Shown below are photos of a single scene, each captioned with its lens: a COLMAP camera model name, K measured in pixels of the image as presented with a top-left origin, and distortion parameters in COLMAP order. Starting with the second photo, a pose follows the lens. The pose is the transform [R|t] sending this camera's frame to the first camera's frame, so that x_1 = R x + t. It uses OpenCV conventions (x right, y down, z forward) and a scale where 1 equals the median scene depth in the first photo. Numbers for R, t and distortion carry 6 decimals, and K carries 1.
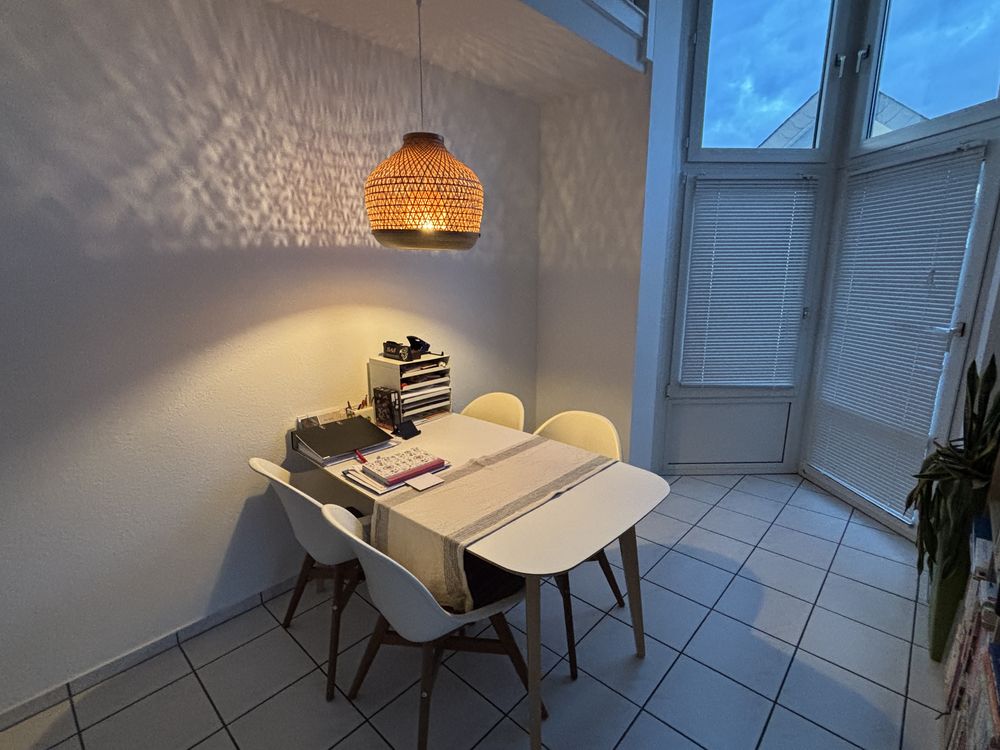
lens RADIAL K [[488.9, 0, 500.0], [0, 488.9, 375.0], [0, 0, 1]] dist [-0.003566, 0.000208]
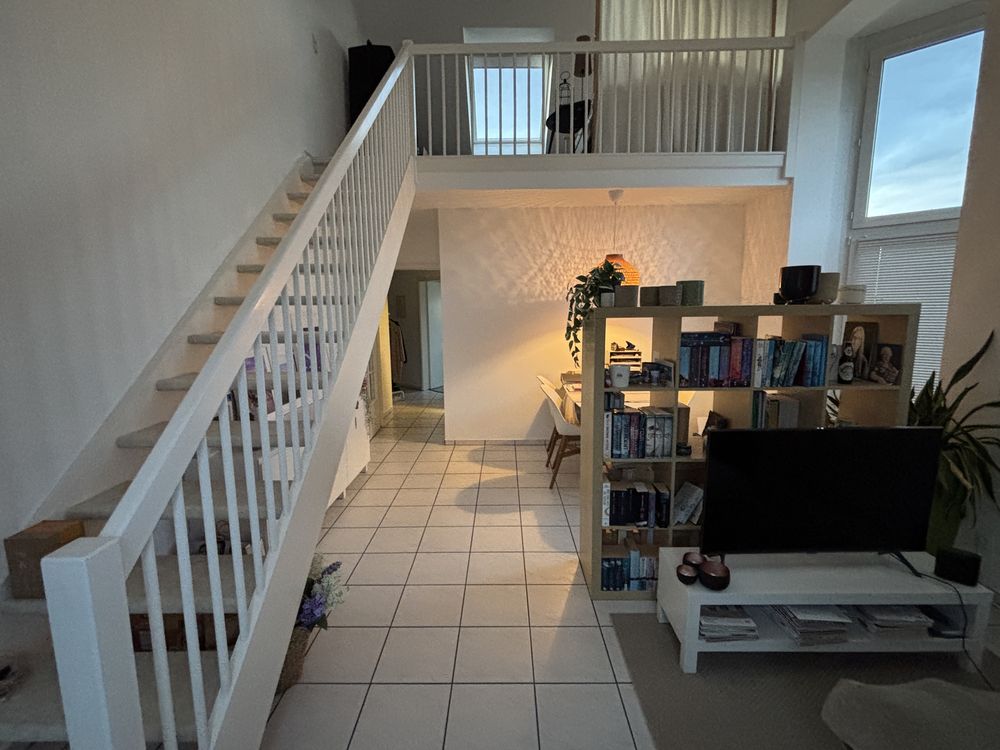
lens RADIAL K [[487.6, 0, 500.0], [0, 487.6, 375.0], [0, 0, 1]] dist [-0.001228, -0.000149]
pose [[0.671565, 0.105541, -0.733391, 1.273881], [-0.147723, 0.989004, 0.007056, 0.164210], [0.726070, 0.103600, 0.679771, -0.976645]]
